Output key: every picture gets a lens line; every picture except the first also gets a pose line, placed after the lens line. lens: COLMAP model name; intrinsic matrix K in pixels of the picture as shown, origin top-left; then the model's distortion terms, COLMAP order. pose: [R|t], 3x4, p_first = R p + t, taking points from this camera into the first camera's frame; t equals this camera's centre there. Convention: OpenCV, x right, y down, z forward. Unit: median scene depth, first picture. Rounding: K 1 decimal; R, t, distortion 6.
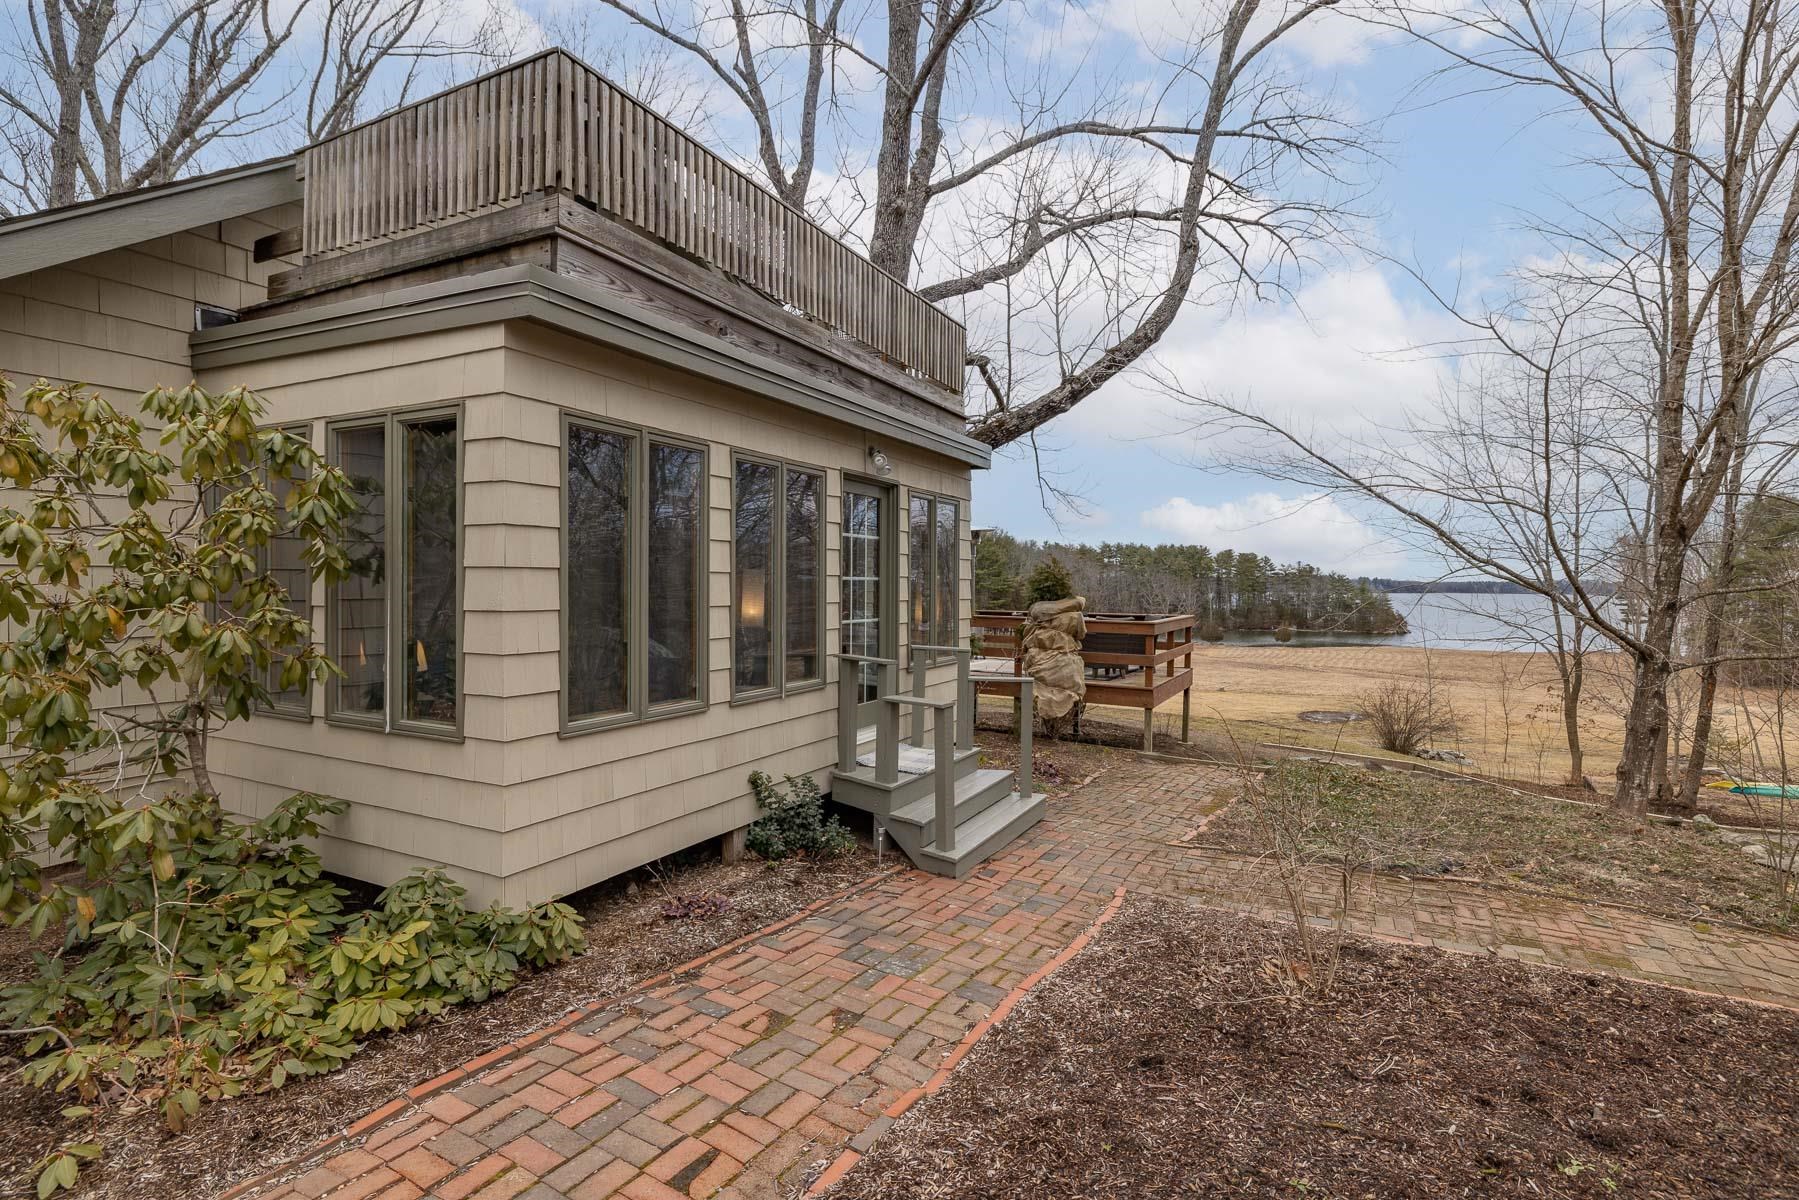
lens RADIAL K [[864.0, 0, 908.1], [0, 864.0, 592.2], [0, 0, 1]] dist [-0.004997, -0.000193]
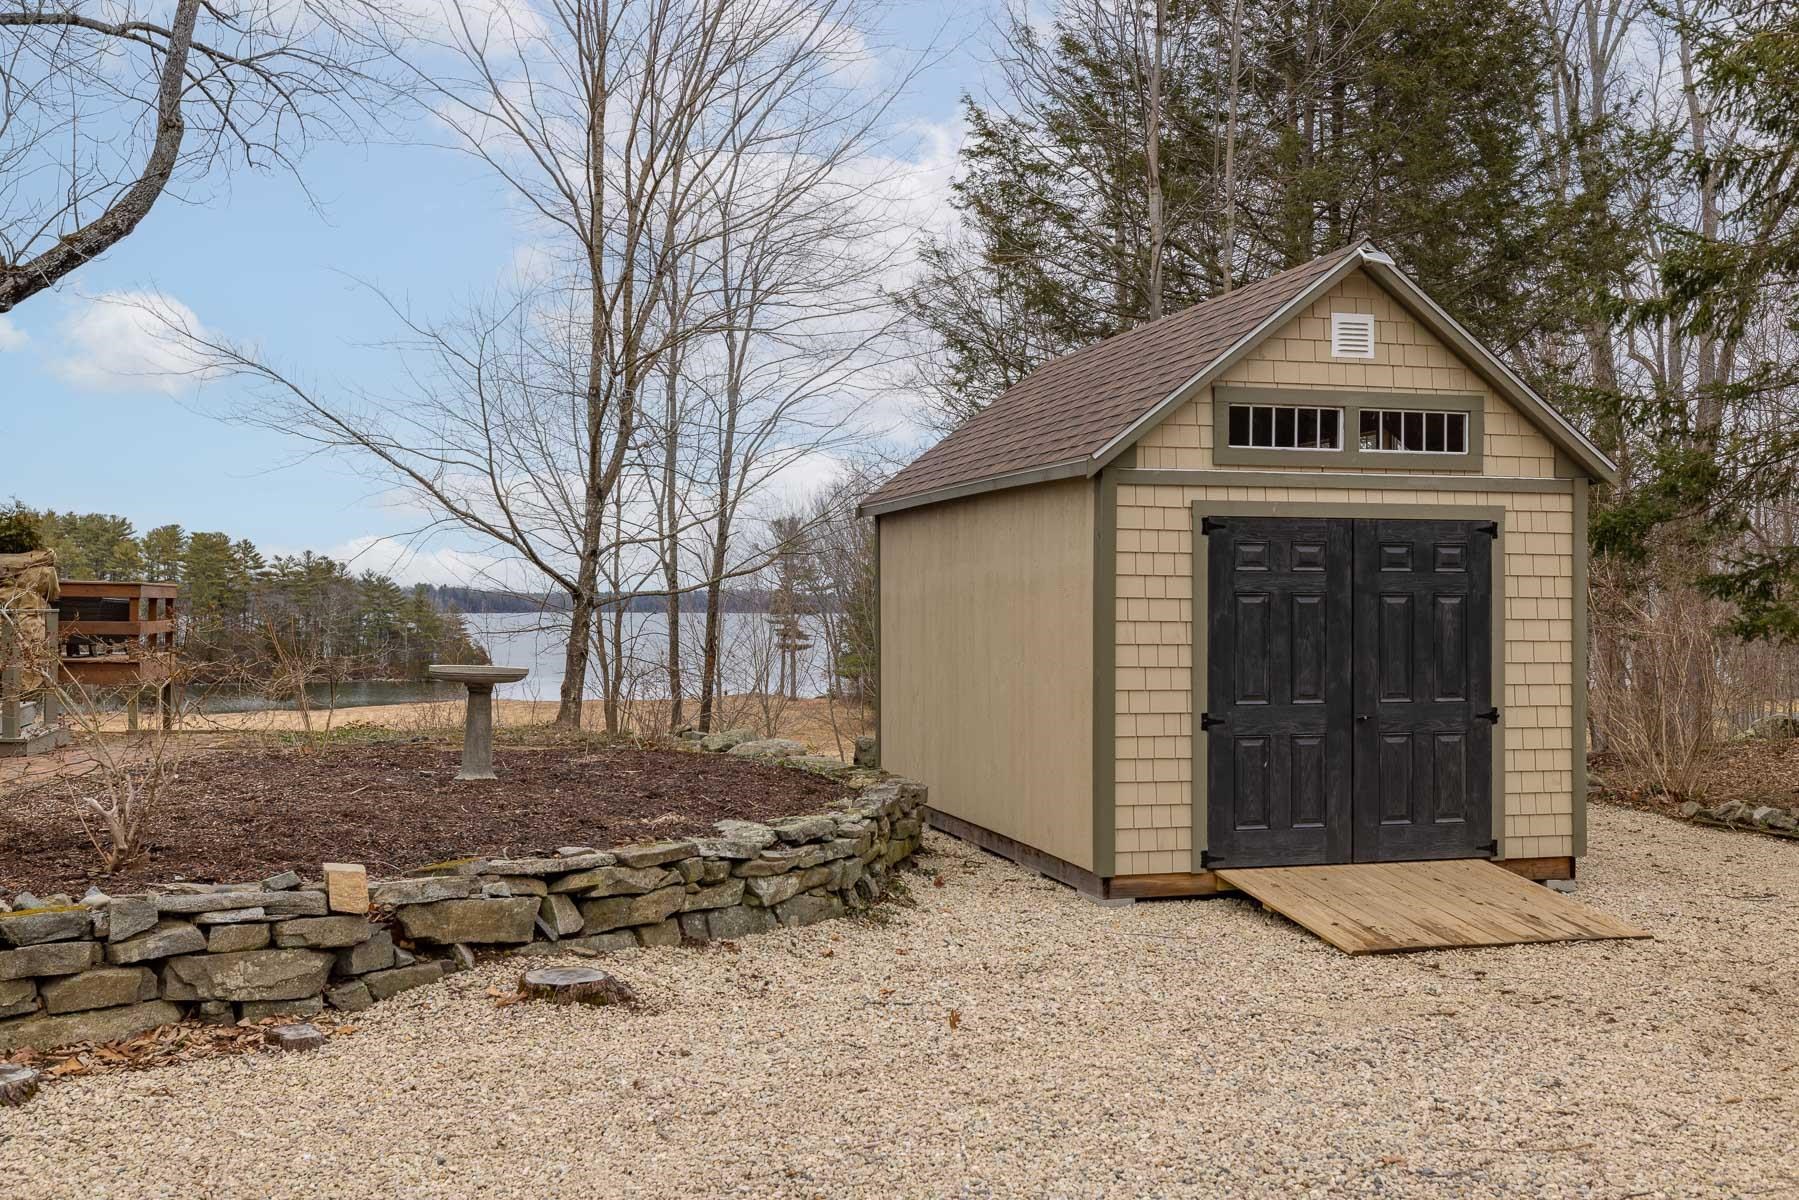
lens RADIAL K [[1748.2, 0, 899.5], [0, 1748.2, 600.0], [0, 0, 1]] dist [0.003287, 0.013222]
pose [[0.730930, -0.003080, 0.682445, -0.232553], [0.008585, 0.999952, -0.004682, 0.045143], [-0.682398, 0.009281, 0.730922, -0.518377]]
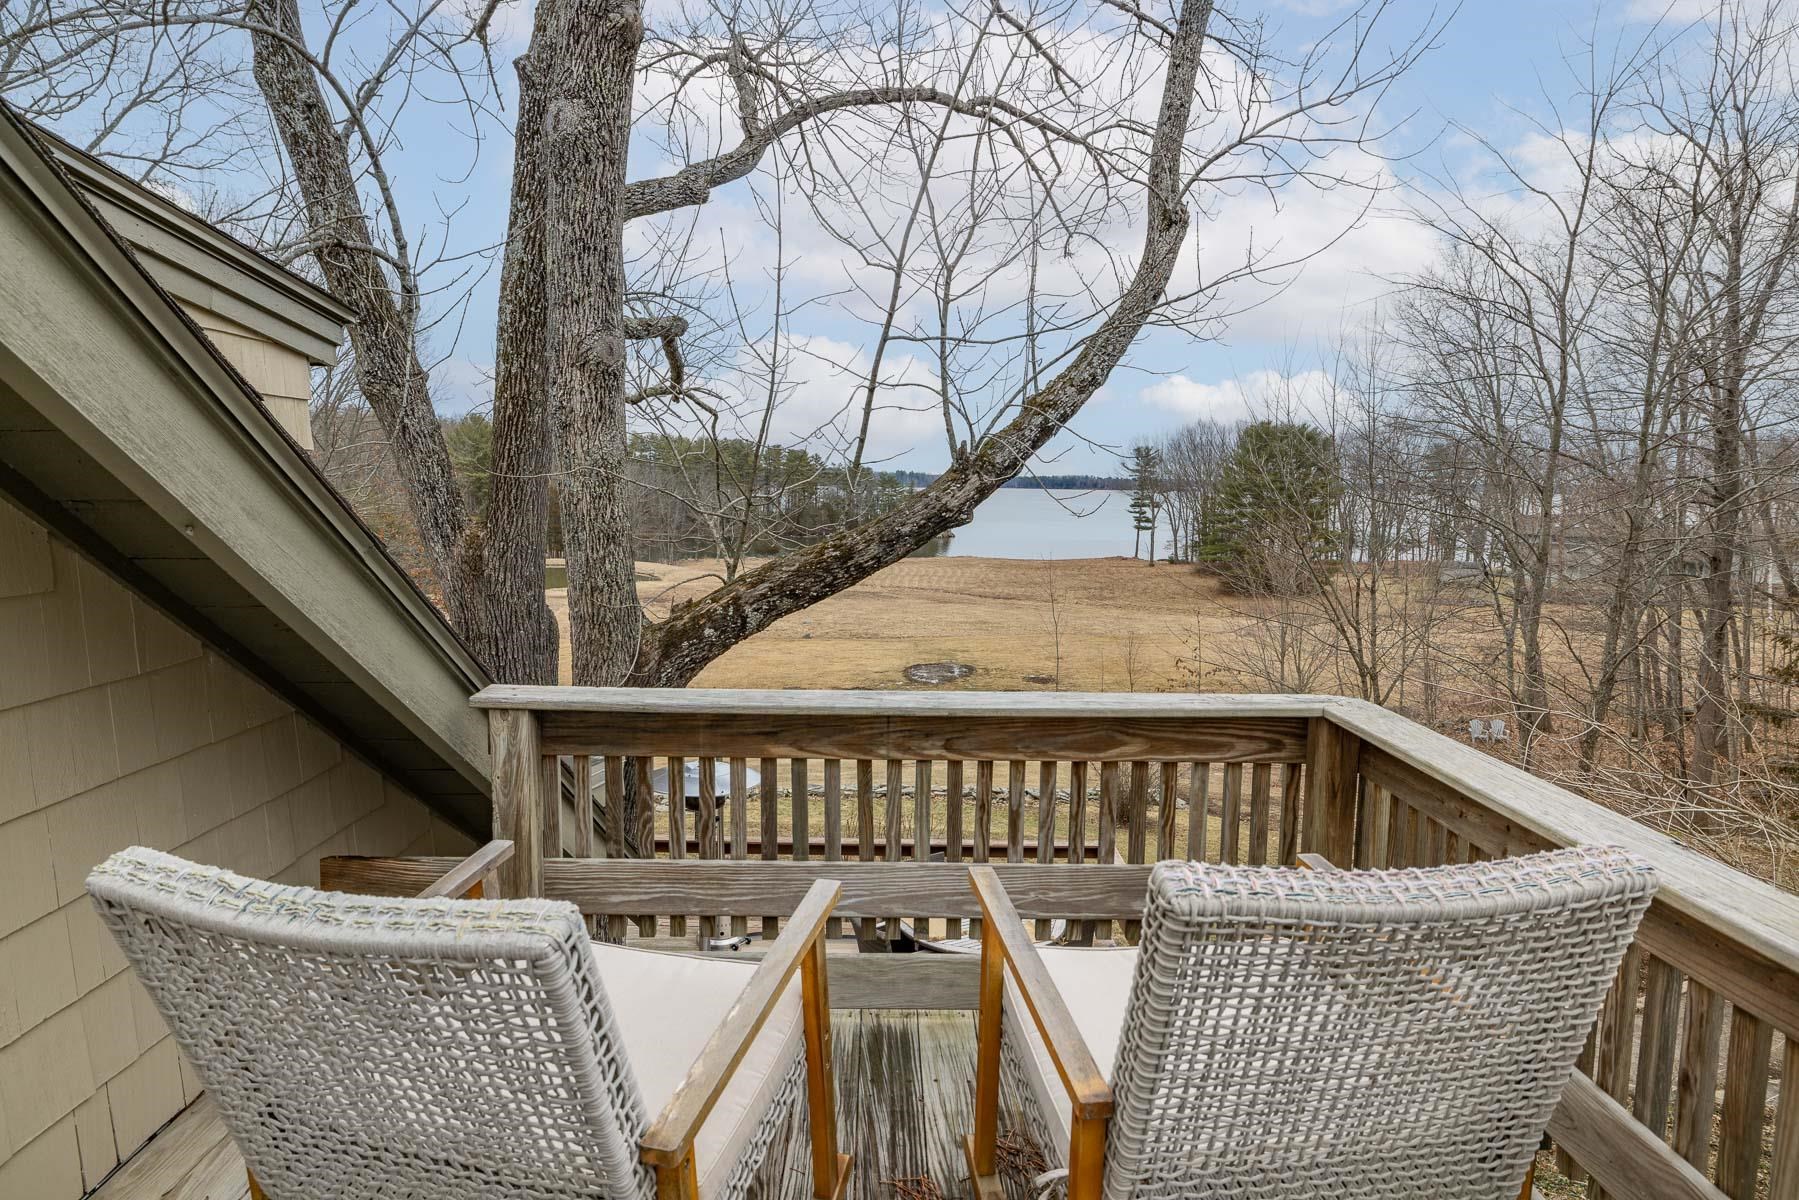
lens RADIAL K [[1005.9, 0, 901.7], [0, 1005.9, 590.6], [0, 0, 1]] dist [-0.000393, 0.000724]
pose [[0.883129, -0.044776, 0.466988, -0.098004], [-0.004551, 0.994570, 0.103969, -0.185159], [-0.469108, -0.093943, 0.878130, 0.399864]]
